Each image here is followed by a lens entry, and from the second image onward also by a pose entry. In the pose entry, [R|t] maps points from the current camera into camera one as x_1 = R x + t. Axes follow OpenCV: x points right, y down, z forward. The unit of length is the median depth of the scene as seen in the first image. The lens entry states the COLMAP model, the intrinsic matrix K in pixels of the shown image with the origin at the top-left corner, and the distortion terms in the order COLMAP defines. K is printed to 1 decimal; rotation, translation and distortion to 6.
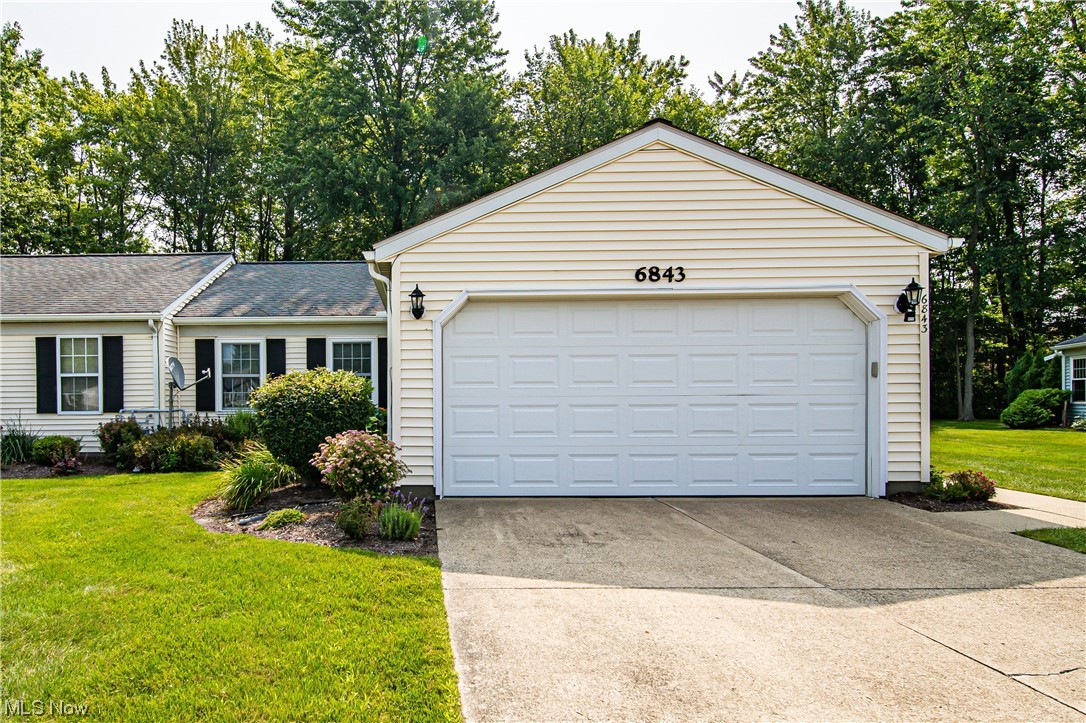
lens RADIAL K [[455.3, 0, 542.4], [0, 455.3, 402.9], [0, 0, 1]] dist [0.001415, 0.000162]
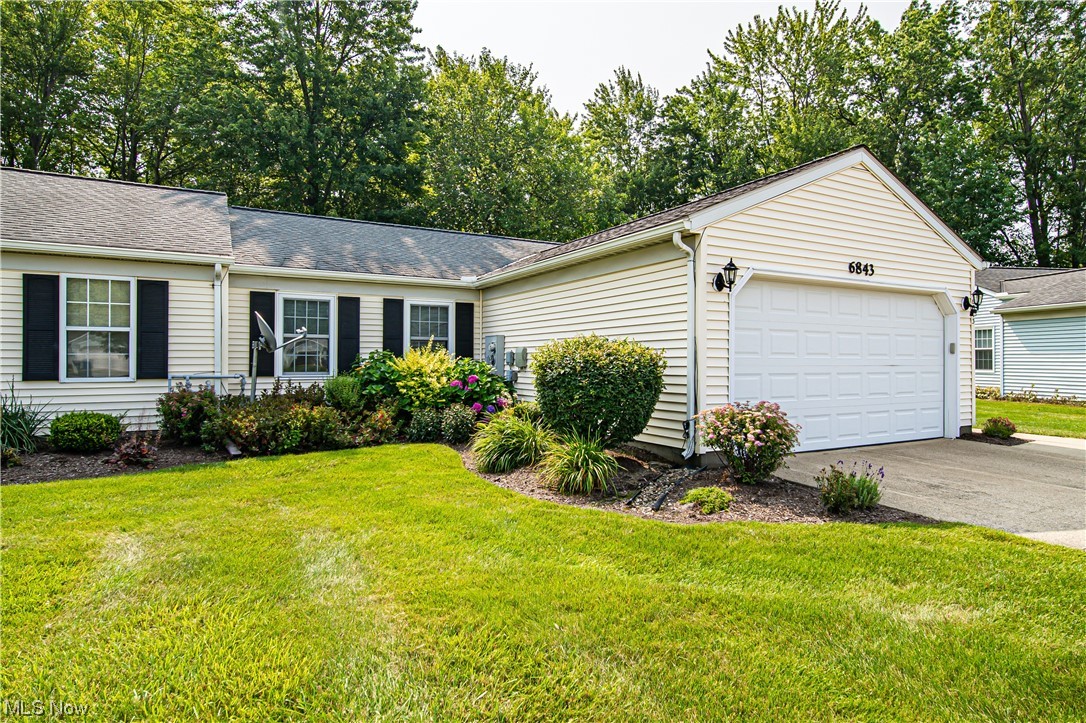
lens RADIAL K [[382.8, 0, 543.5], [0, 382.8, 359.8], [0, 0, 1]] dist [0.001678, -0.000091]
pose [[0.945855, 0.011150, 0.324398, -0.529400], [-0.006763, 0.999870, -0.014649, -0.006513], [-0.324519, 0.011662, 0.945807, 0.171158]]
